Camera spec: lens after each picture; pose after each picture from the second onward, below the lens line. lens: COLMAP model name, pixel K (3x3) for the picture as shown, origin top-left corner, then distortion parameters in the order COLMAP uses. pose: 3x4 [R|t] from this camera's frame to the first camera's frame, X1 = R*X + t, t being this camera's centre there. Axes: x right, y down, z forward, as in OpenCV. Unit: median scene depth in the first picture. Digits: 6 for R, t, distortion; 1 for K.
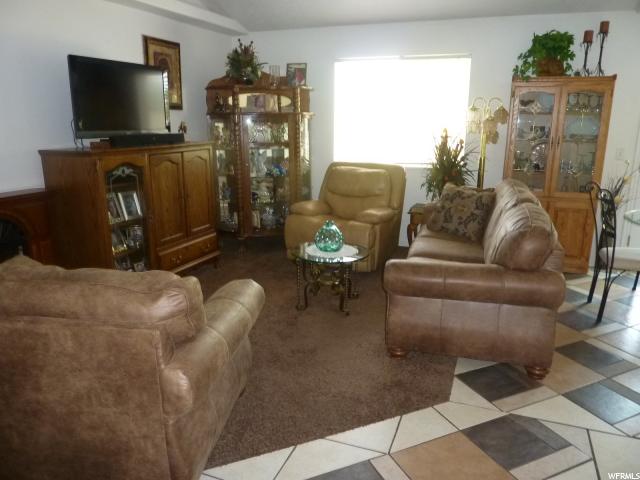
lens RADIAL K [[485.8, 0, 321.4], [0, 485.8, 241.3], [0, 0, 1]] dist [-0.023438, -0.002420]
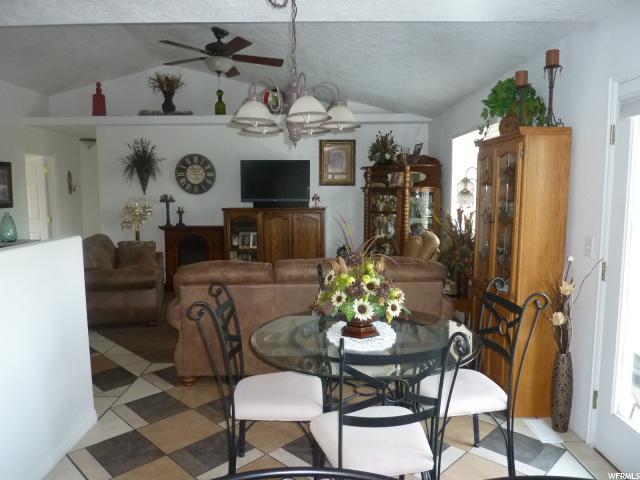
lens RADIAL K [[474.4, 0, 321.1], [0, 474.4, 249.5], [0, 0, 1]] dist [-0.030514, -0.003411]
pose [[0.360406, 0.097767, -0.927658, 1.215899], [-0.222350, 0.974830, 0.016353, -0.117142], [0.905907, 0.200371, 0.373073, 0.555217]]
